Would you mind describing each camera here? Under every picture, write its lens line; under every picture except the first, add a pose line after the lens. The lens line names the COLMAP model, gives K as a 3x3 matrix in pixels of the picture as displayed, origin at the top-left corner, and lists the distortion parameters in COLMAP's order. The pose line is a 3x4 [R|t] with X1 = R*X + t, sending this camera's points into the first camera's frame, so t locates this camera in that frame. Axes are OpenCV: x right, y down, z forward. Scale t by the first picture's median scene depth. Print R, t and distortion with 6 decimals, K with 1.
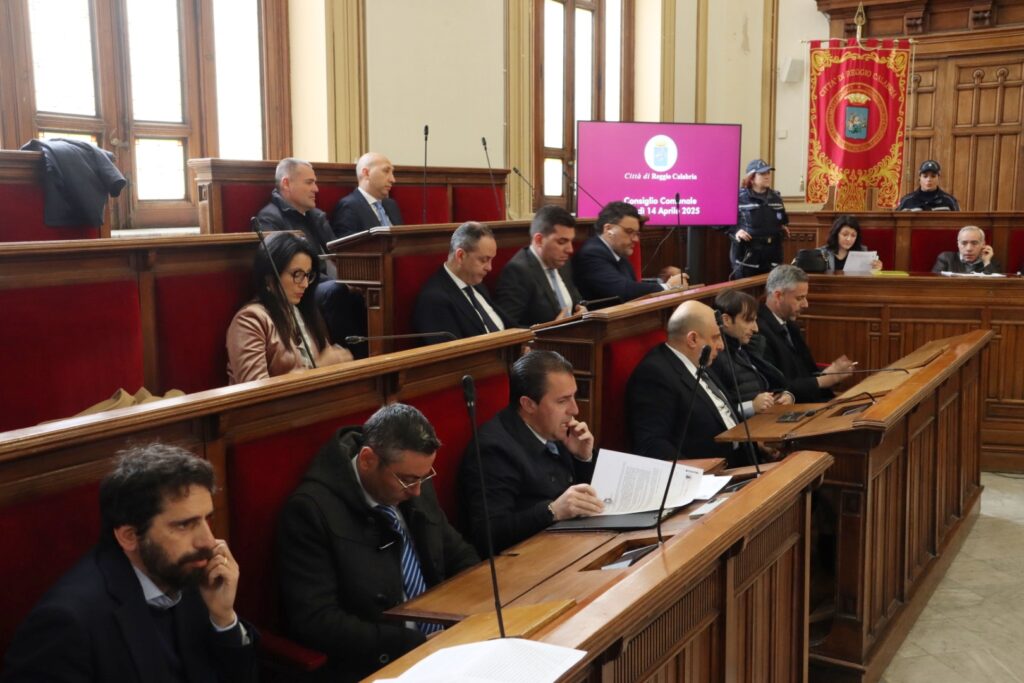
lens RADIAL K [[1086.6, 0, 512.0], [0, 1086.6, 341.5], [0, 0, 1]] dist [-0.036897, 0.197998]
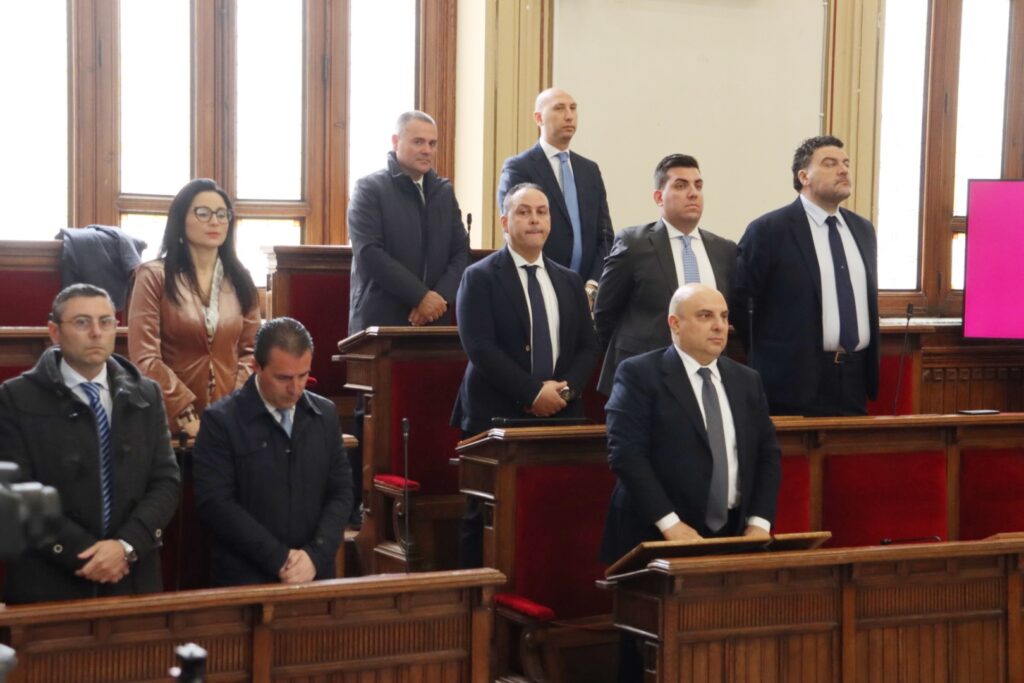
lens RADIAL K [[2088.4, 0, 512.0], [0, 2088.4, 341.5], [0, 0, 1]] dist [0.219827, -0.031038]
pose [[0.868568, 0.041714, -0.493811, 0.678578], [-0.087896, 0.993620, -0.070667, 0.015766], [0.487712, 0.104784, 0.866693, -0.366360]]
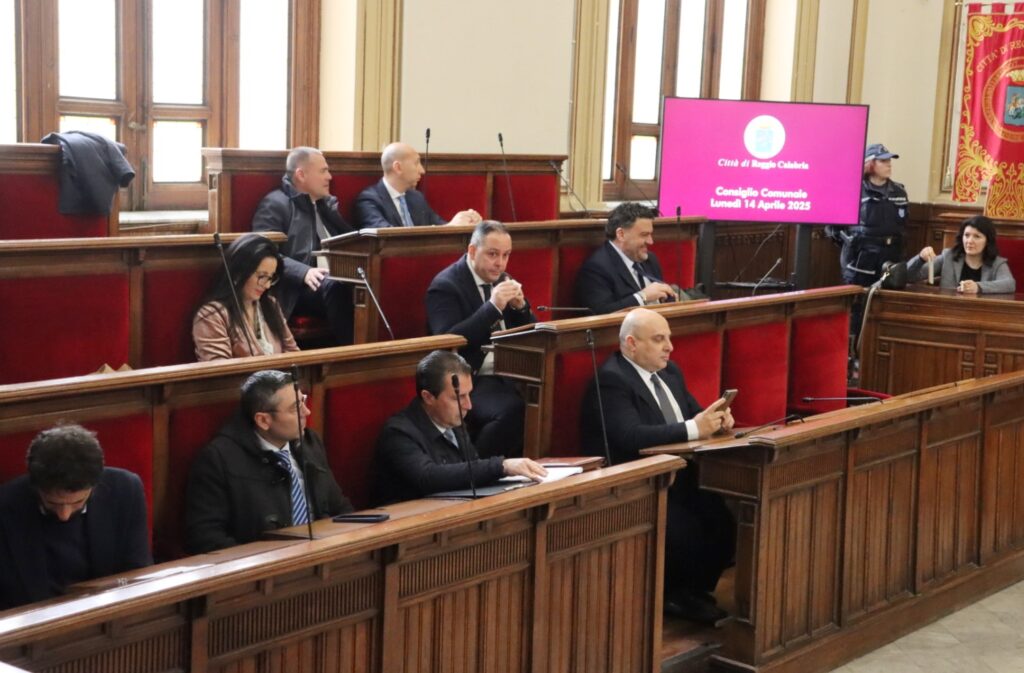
lens RADIAL K [[1584.0, 0, 512.0], [0, 1584.0, 336.5], [0, 0, 1]] dist [0.155242, -0.027441]
pose [[0.988523, 0.061339, -0.138055, 0.186884], [-0.061822, 0.998087, 0.000789, -0.009541], [0.137839, 0.007755, 0.990424, -0.396978]]
